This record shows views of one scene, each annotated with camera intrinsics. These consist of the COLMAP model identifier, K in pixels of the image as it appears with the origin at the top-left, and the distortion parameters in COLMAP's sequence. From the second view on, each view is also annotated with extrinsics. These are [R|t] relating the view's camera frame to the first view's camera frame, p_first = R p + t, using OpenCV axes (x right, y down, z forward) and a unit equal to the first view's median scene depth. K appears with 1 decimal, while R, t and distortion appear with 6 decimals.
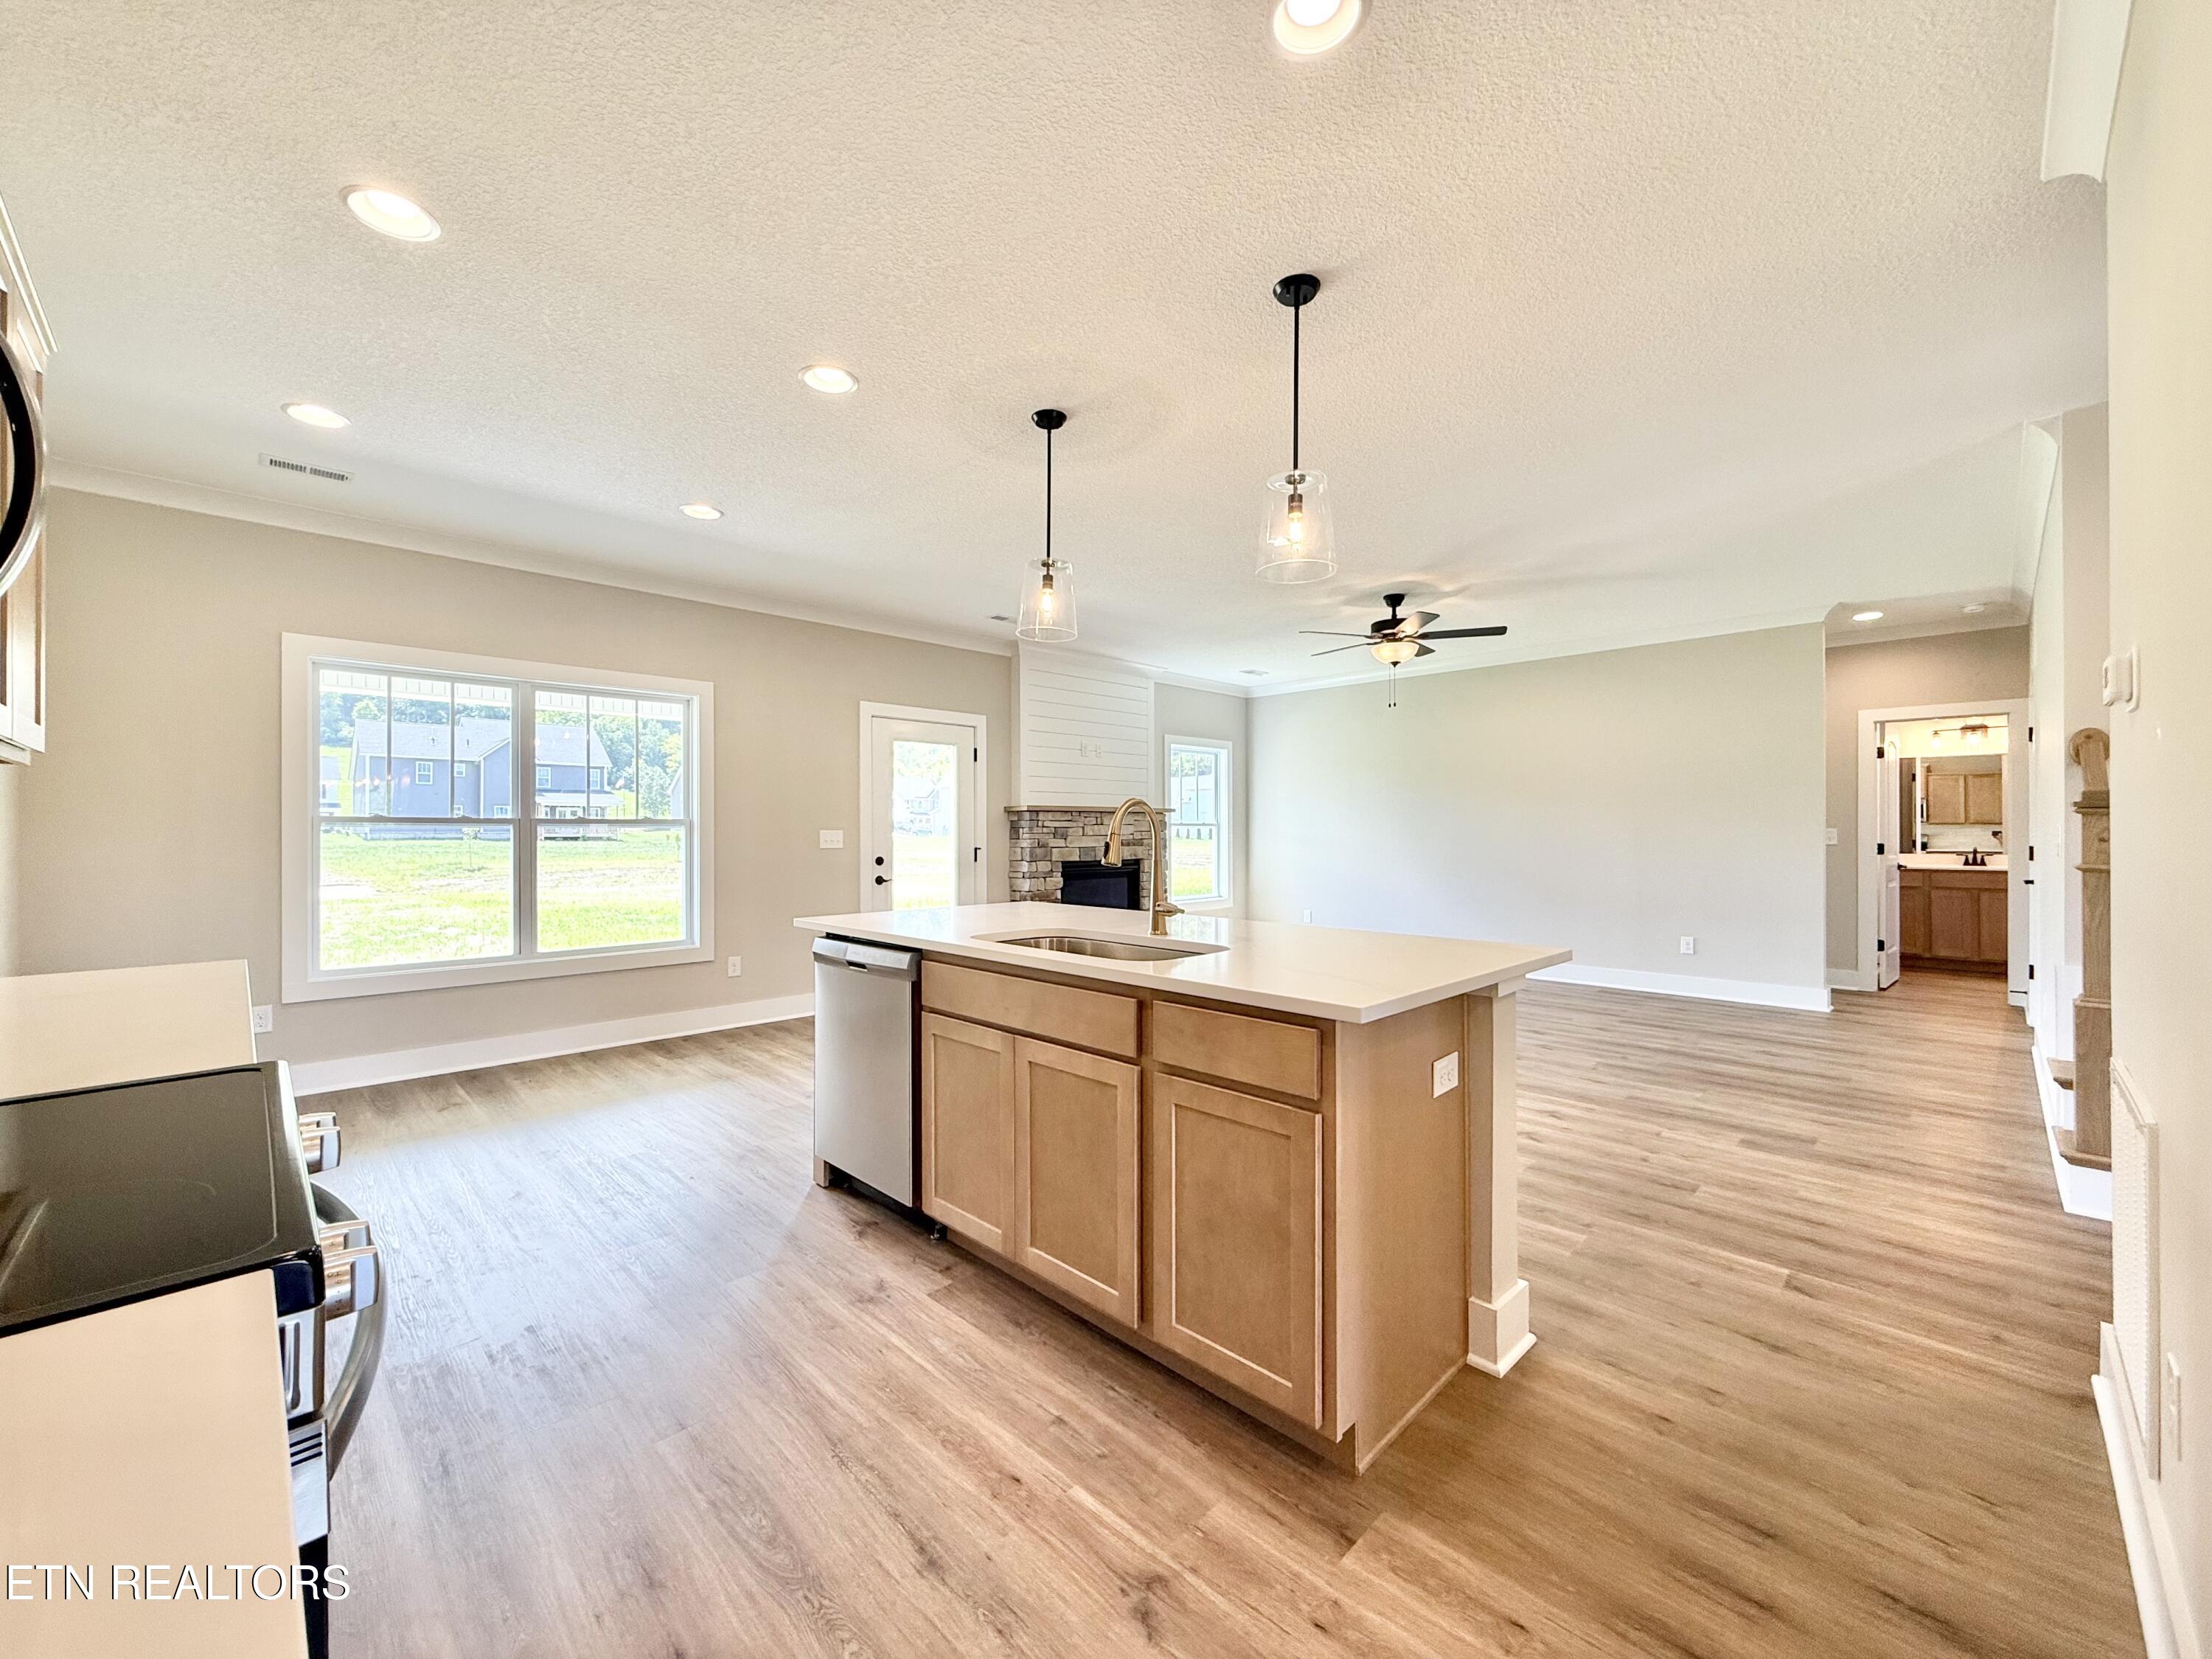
lens RADIAL K [[876.7, 0, 1097.4], [0, 876.7, 834.7], [0, 0, 1]] dist [-0.000353, -0.000050]
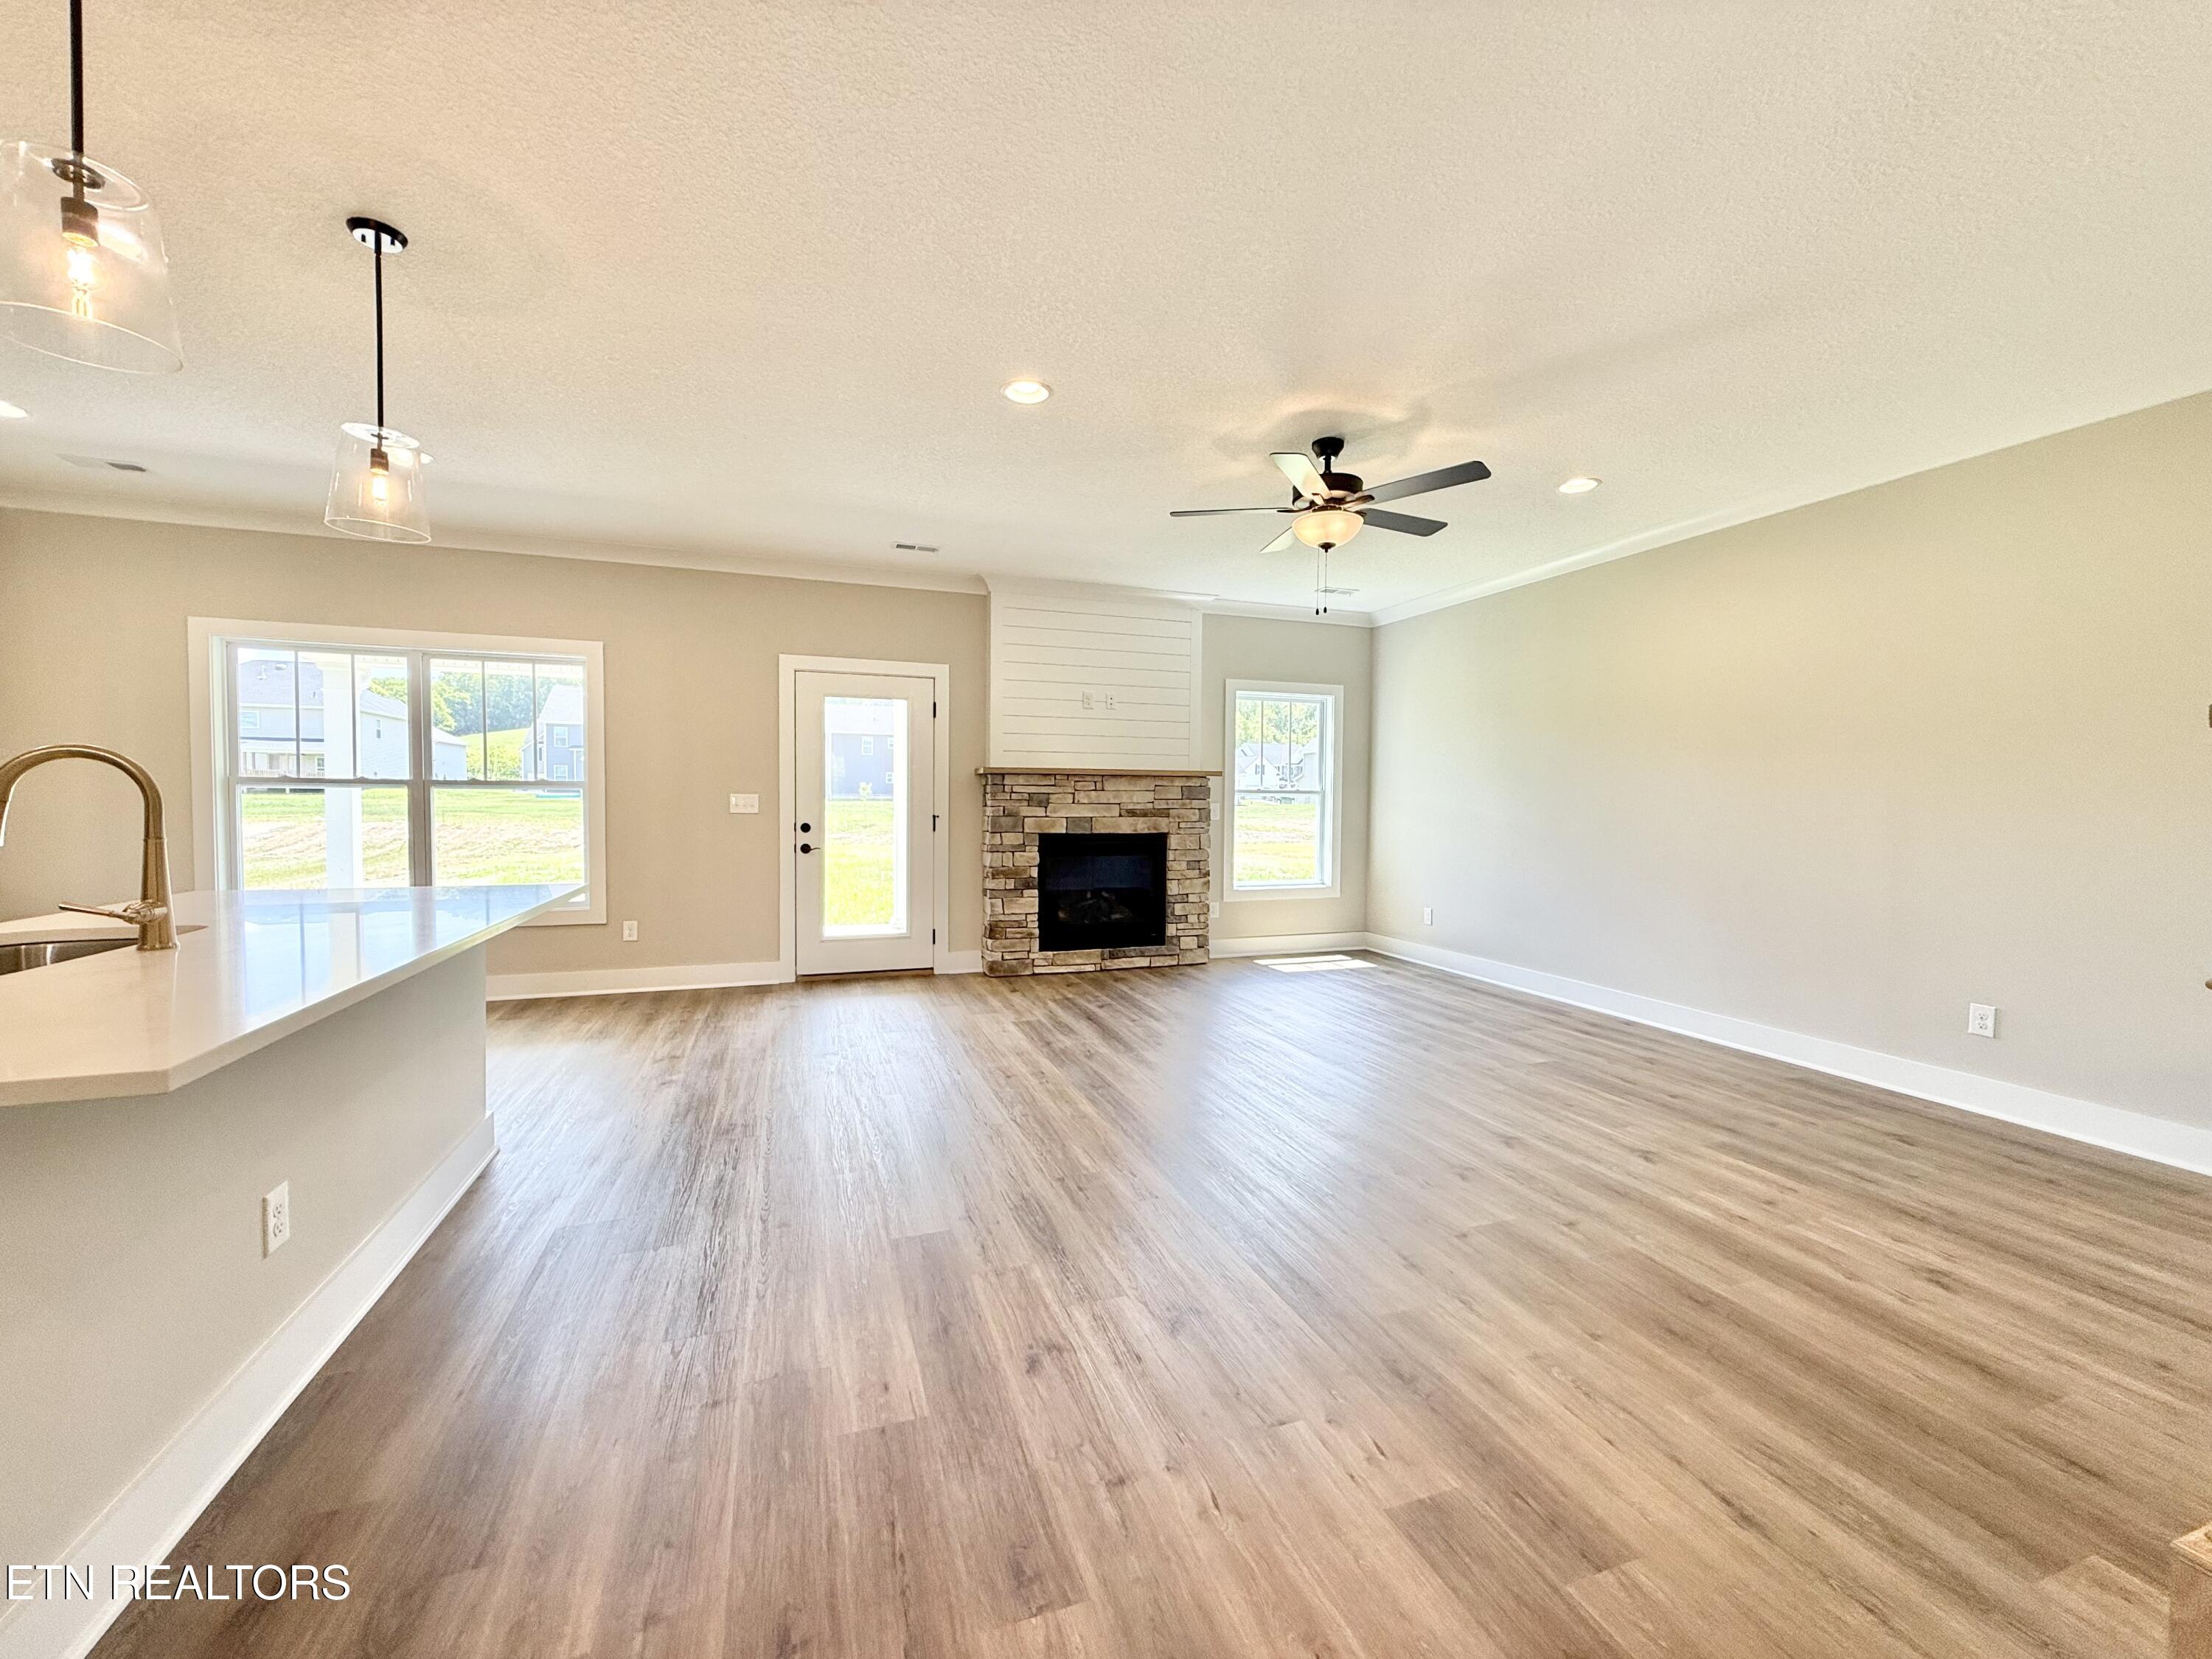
lens RADIAL K [[876.7, 0, 1095.0], [0, 876.7, 829.7], [0, 0, 1]] dist [-0.000353, -0.000050]
pose [[0.904527, 0.025339, -0.425664, 0.412836], [-0.011897, 0.999344, 0.034208, -0.003050], [0.426251, -0.025878, 0.904235, 0.288543]]
